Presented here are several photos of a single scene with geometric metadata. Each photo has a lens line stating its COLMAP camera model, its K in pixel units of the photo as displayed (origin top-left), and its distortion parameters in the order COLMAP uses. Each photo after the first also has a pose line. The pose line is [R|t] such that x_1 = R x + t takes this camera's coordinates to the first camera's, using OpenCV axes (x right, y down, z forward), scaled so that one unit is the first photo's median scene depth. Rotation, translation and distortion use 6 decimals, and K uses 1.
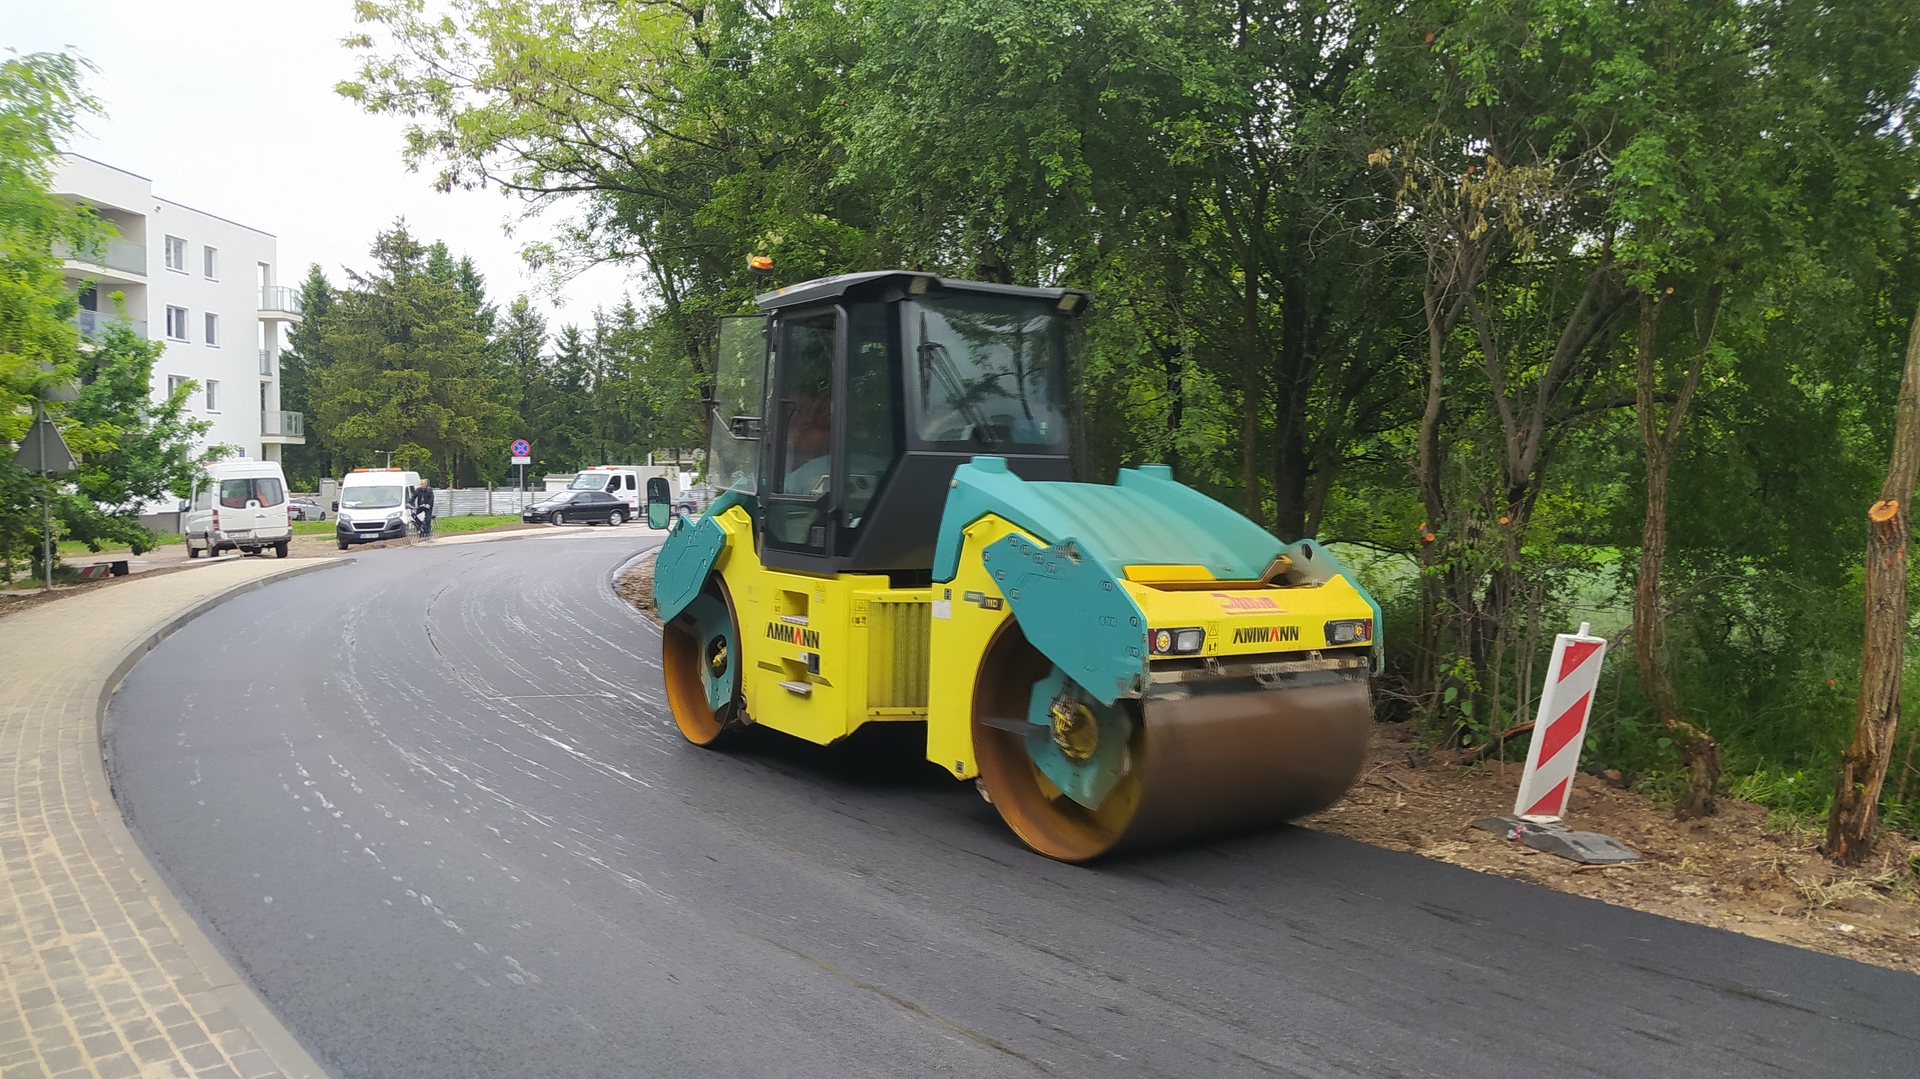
lens RADIAL K [[1169.6, 0, 960.0], [0, 1169.6, 539.5], [0, 0, 1]] dist [0.000169, 0.000256]
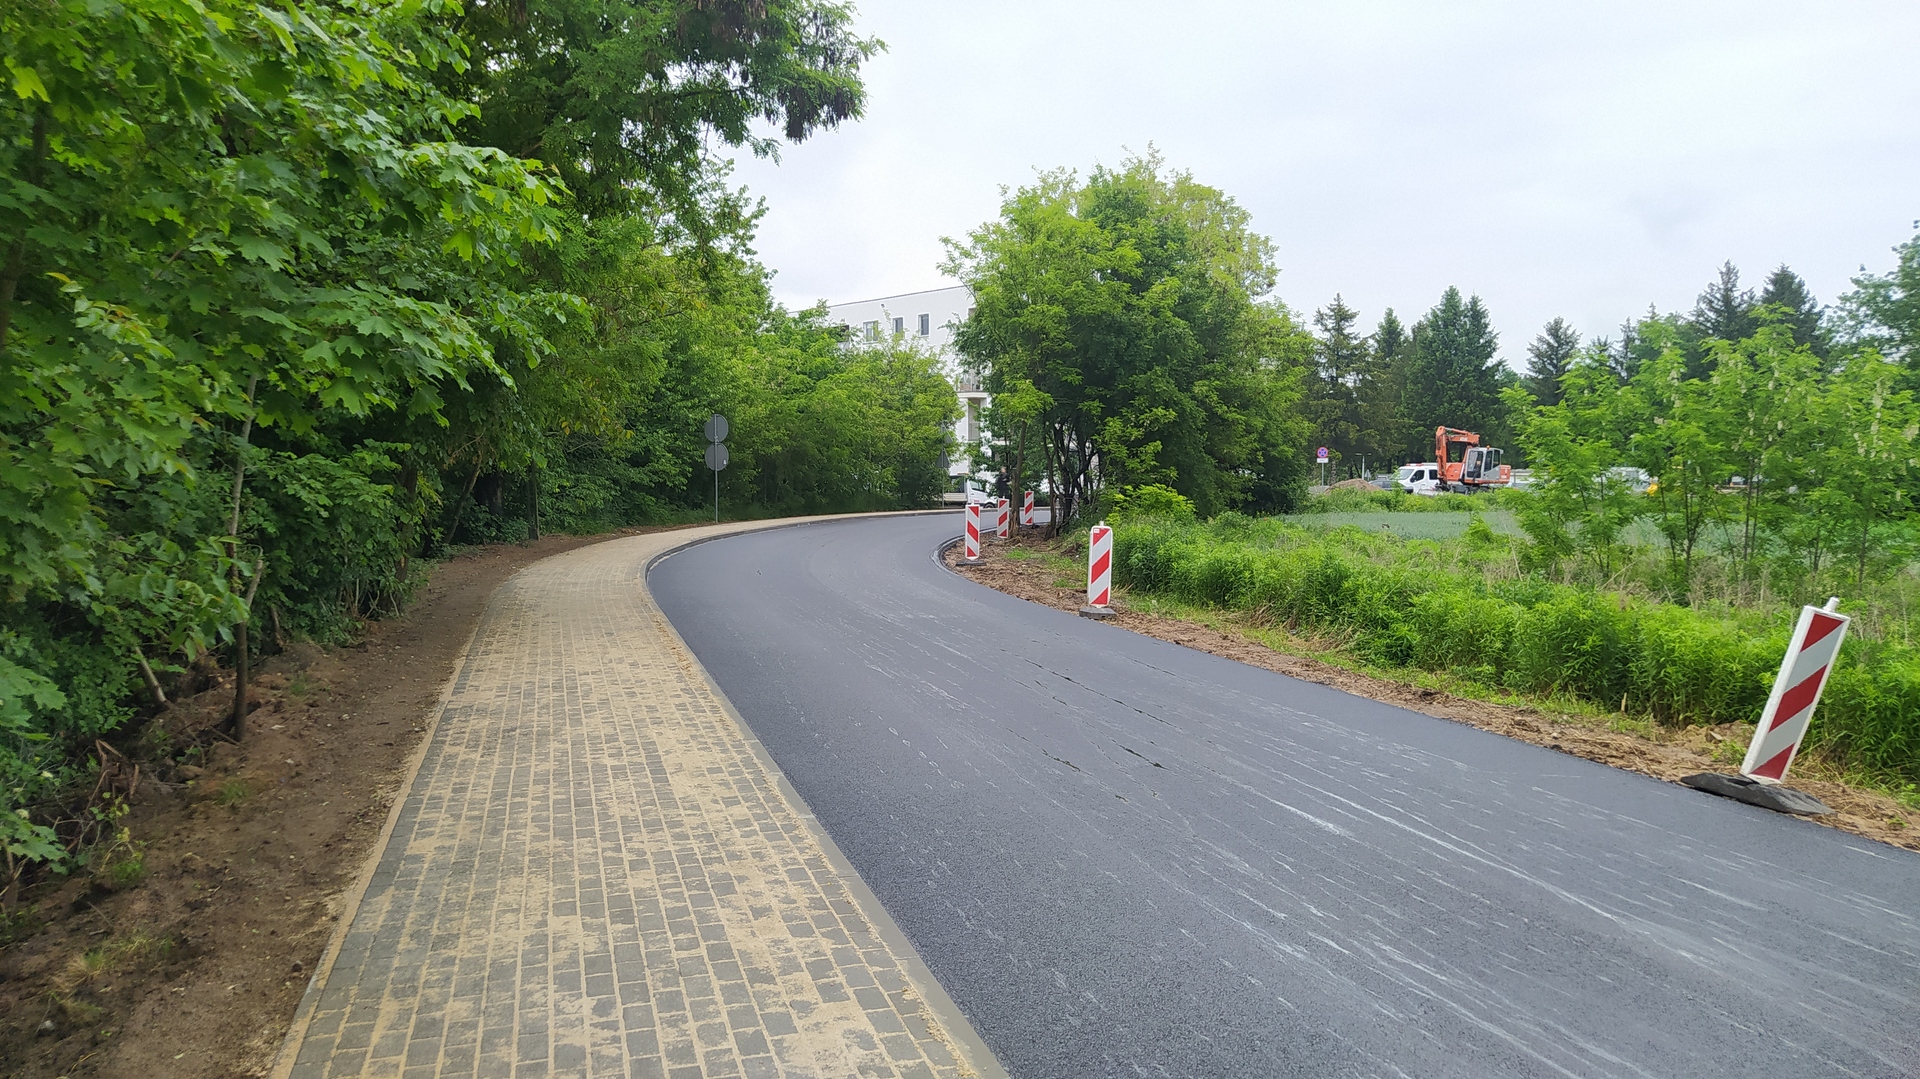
lens RADIAL K [[1169.6, 0, 960.0], [0, 1169.6, 539.5], [0, 0, 1]] dist [0.000169, 0.000256]
pose [[0.485067, 0.036531, -0.873713, 0.567214], [-0.046306, 0.998798, 0.016052, 0.022771], [0.873250, 0.032672, 0.486176, -0.071745]]
